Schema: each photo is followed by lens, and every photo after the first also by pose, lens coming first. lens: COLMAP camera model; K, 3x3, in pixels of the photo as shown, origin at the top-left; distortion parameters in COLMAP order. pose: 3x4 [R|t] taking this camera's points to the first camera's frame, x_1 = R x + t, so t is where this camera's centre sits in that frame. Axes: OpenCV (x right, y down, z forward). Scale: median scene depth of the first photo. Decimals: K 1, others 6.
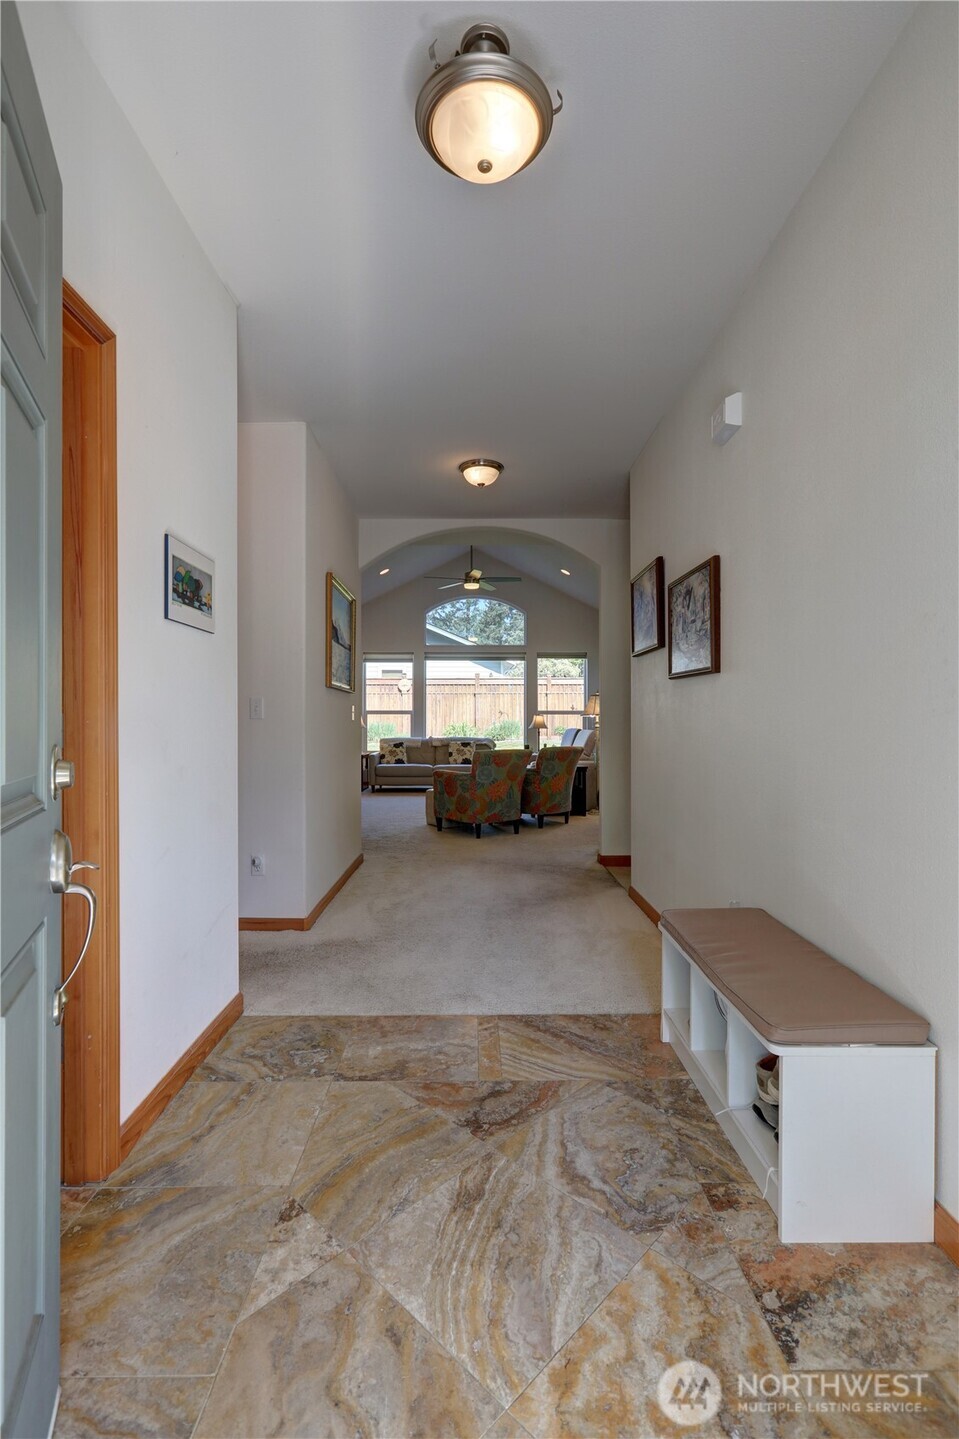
lens RADIAL K [[669.2, 0, 475.8], [0, 669.2, 718.9], [0, 0, 1]] dist [-0.006181, -0.000005]
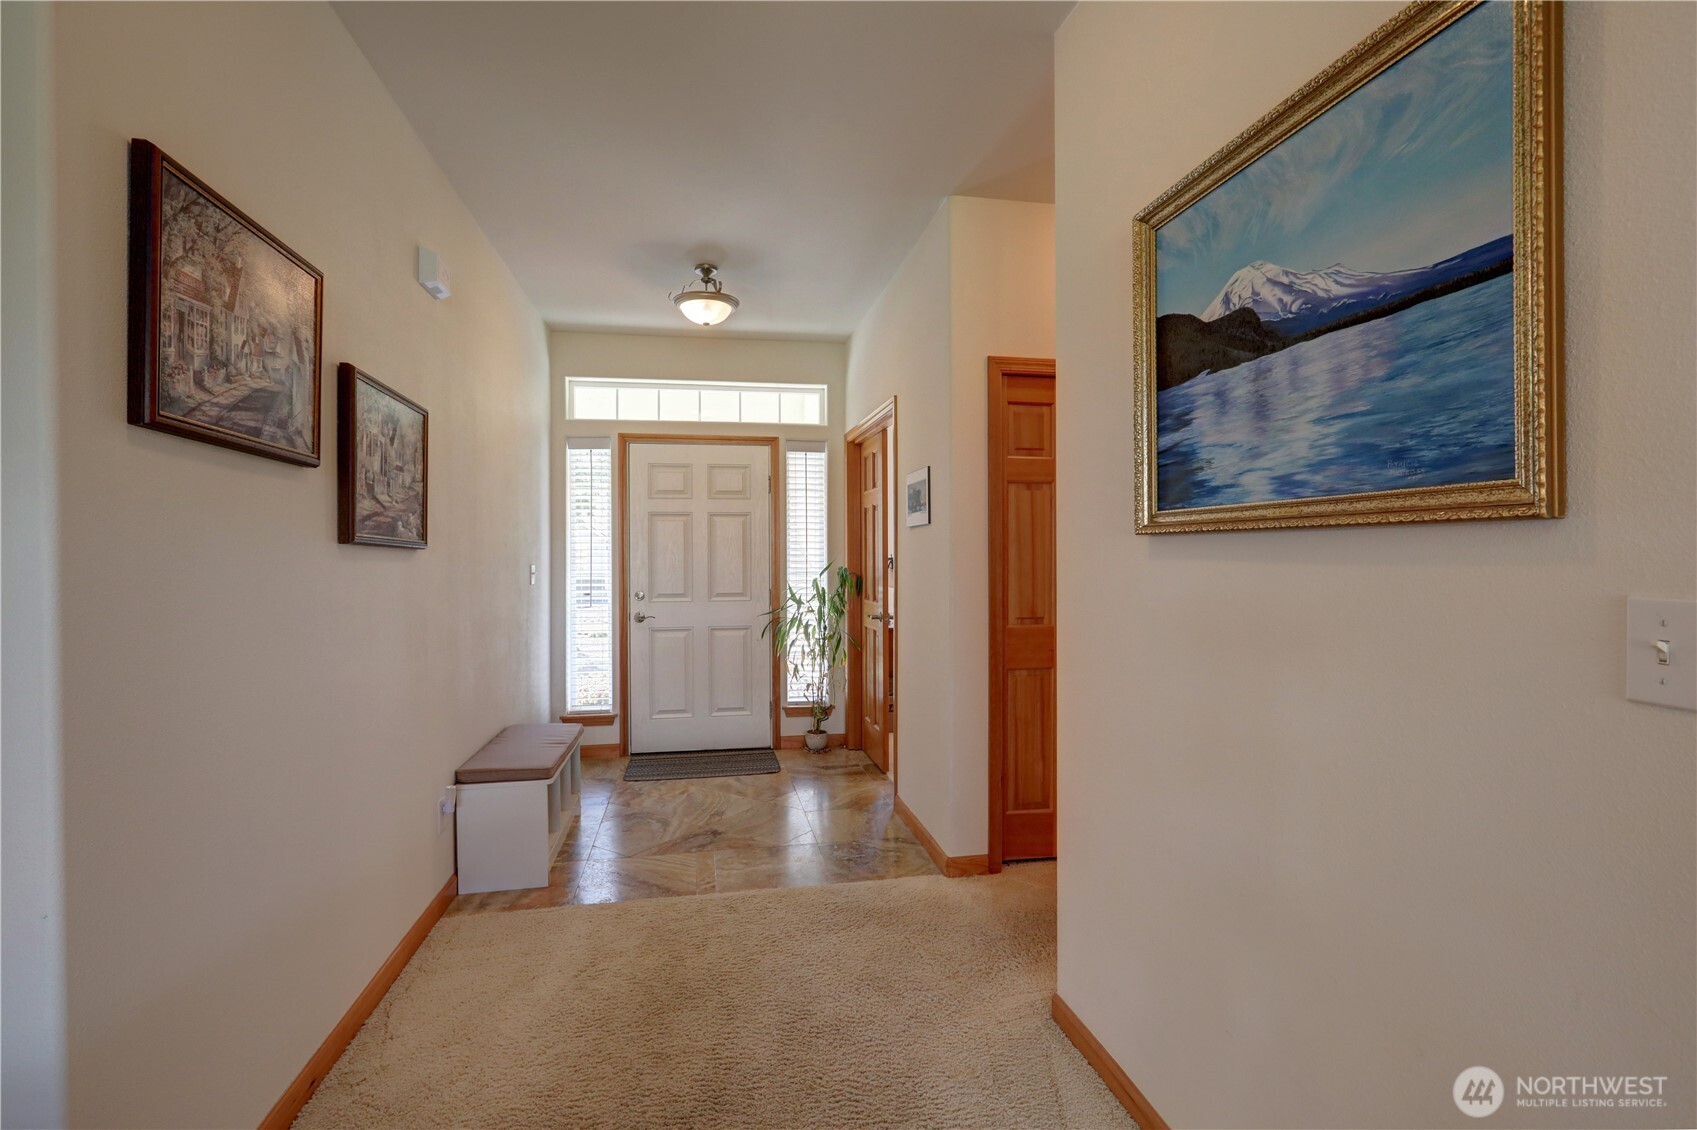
lens RADIAL K [[789.2, 0, 840.4], [0, 789.2, 560.4], [0, 0, 1]] dist [-0.006181, -0.000005]
pose [[-0.984366, 0.007797, -0.175965, 0.032469], [0.006899, 0.999960, 0.005713, -0.082173], [0.176003, 0.004409, -0.984380, 2.933615]]
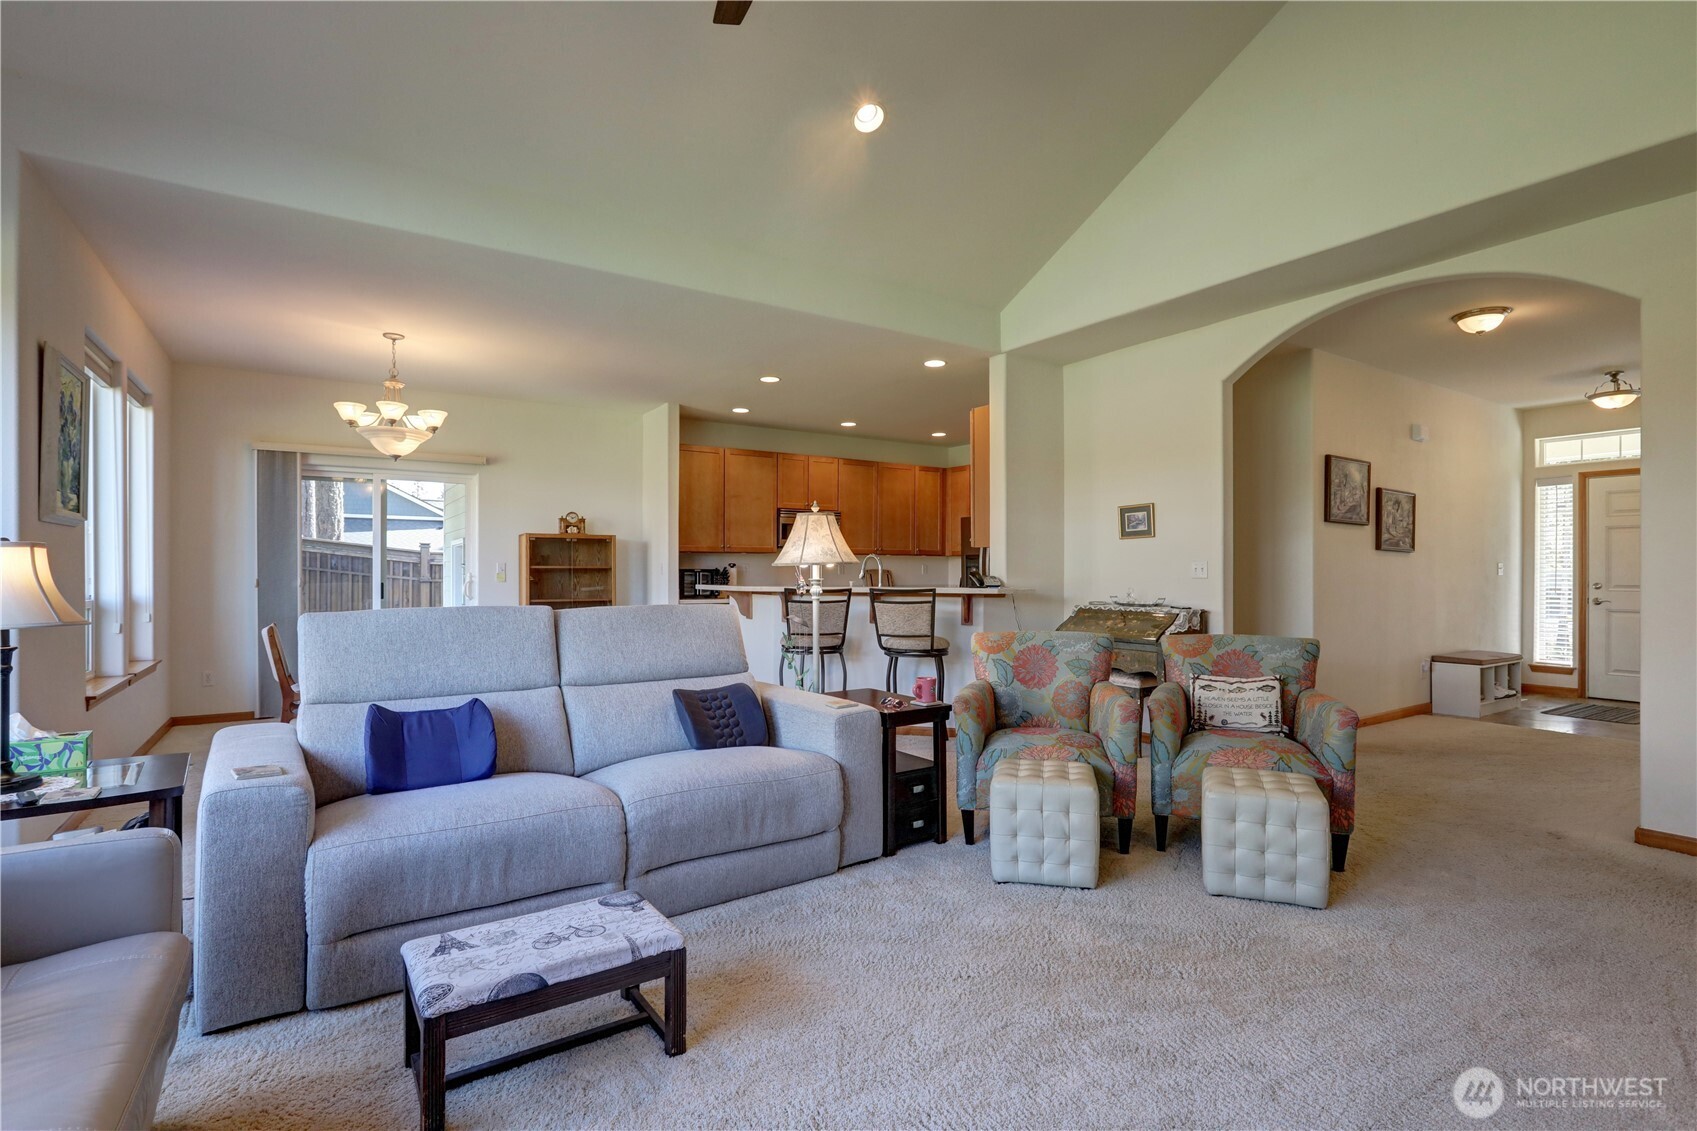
lens RADIAL K [[787.5, 0, 882.2], [0, 787.5, 569.3], [0, 0, 1]] dist [0.004670, 0.000385]
pose [[-0.564922, 0.001359, 0.825143, -0.511045], [-0.001407, 0.999996, -0.002610, -0.045939], [-0.825143, -0.002635, -0.564918, 4.141945]]
